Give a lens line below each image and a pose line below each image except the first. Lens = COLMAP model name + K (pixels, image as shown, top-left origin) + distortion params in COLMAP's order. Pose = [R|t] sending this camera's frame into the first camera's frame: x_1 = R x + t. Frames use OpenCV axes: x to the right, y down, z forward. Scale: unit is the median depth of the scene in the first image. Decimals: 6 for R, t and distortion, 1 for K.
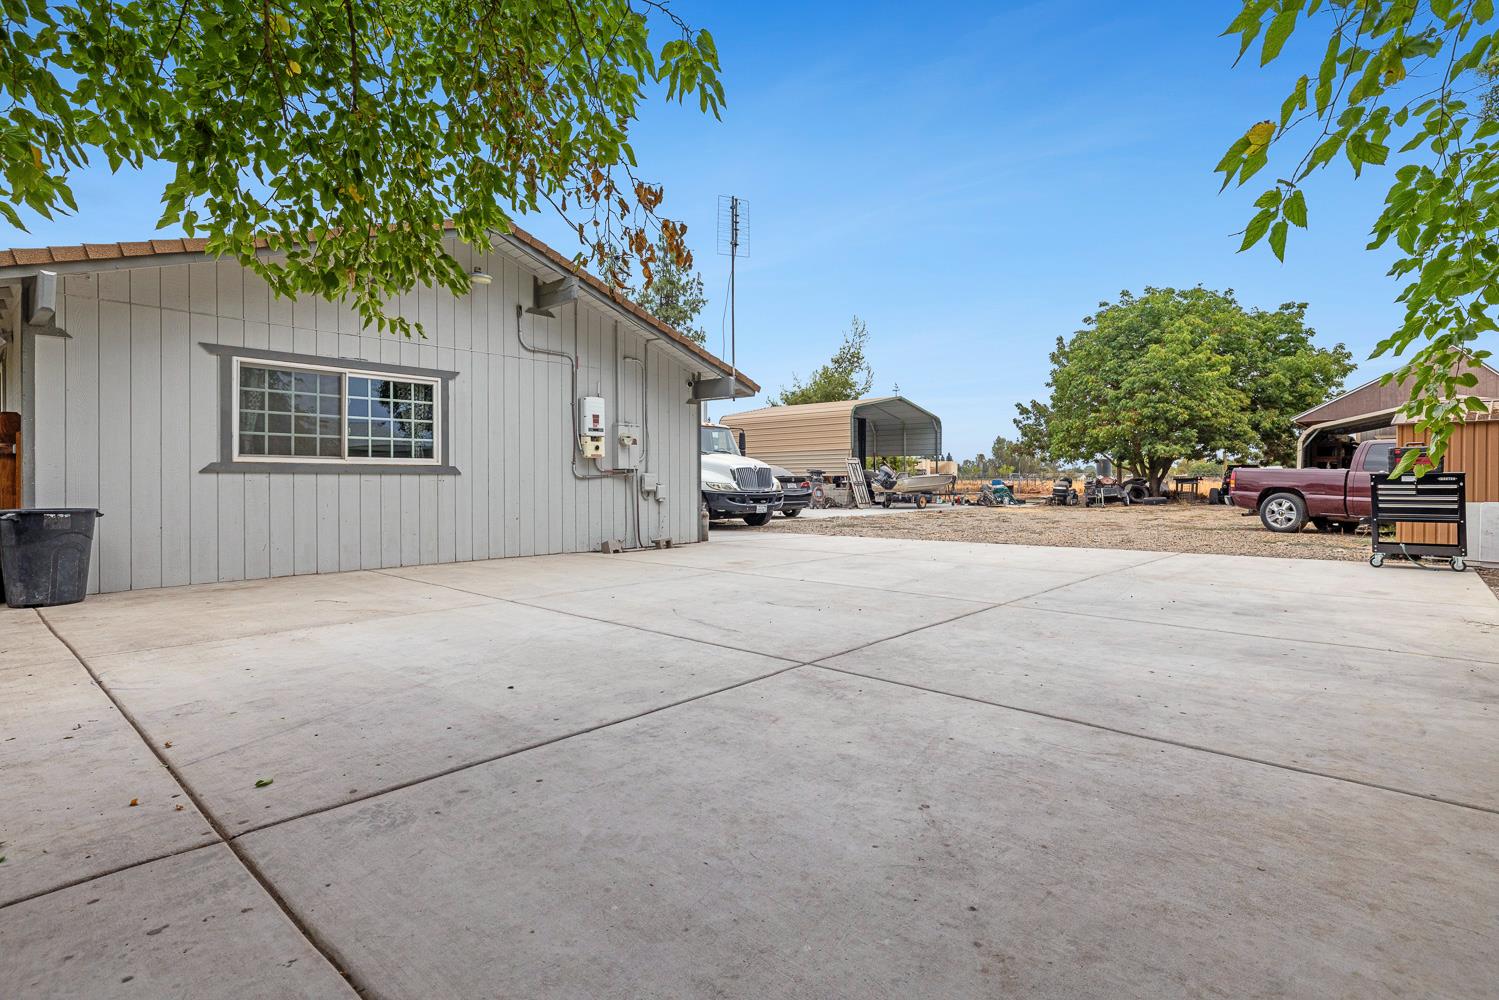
lens RADIAL K [[737.5, 0, 748.8], [0, 737.5, 487.3], [0, 0, 1]] dist [0.000646, -0.000031]
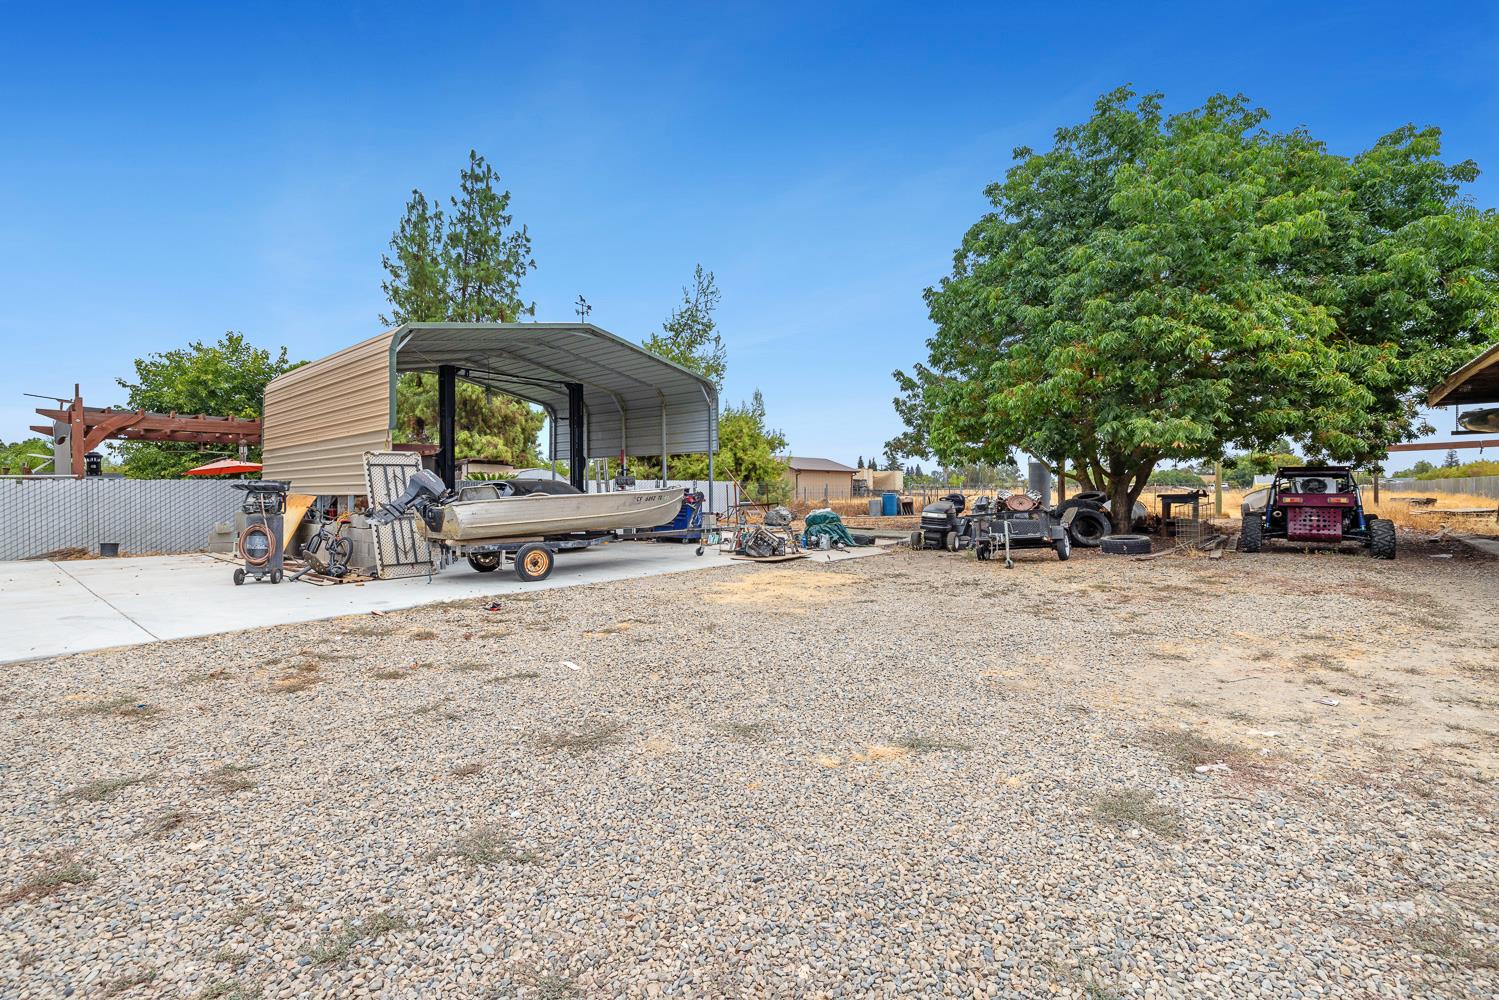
lens RADIAL K [[678.7, 0, 749.5], [0, 678.7, 500.0], [0, 0, 1]] dist [-0.000119, -0.000108]
pose [[0.999763, -0.005020, 0.021187, 0.297268], [0.004919, 0.999976, 0.004833, -0.012437], [-0.021210, -0.004728, 0.999764, 0.563470]]
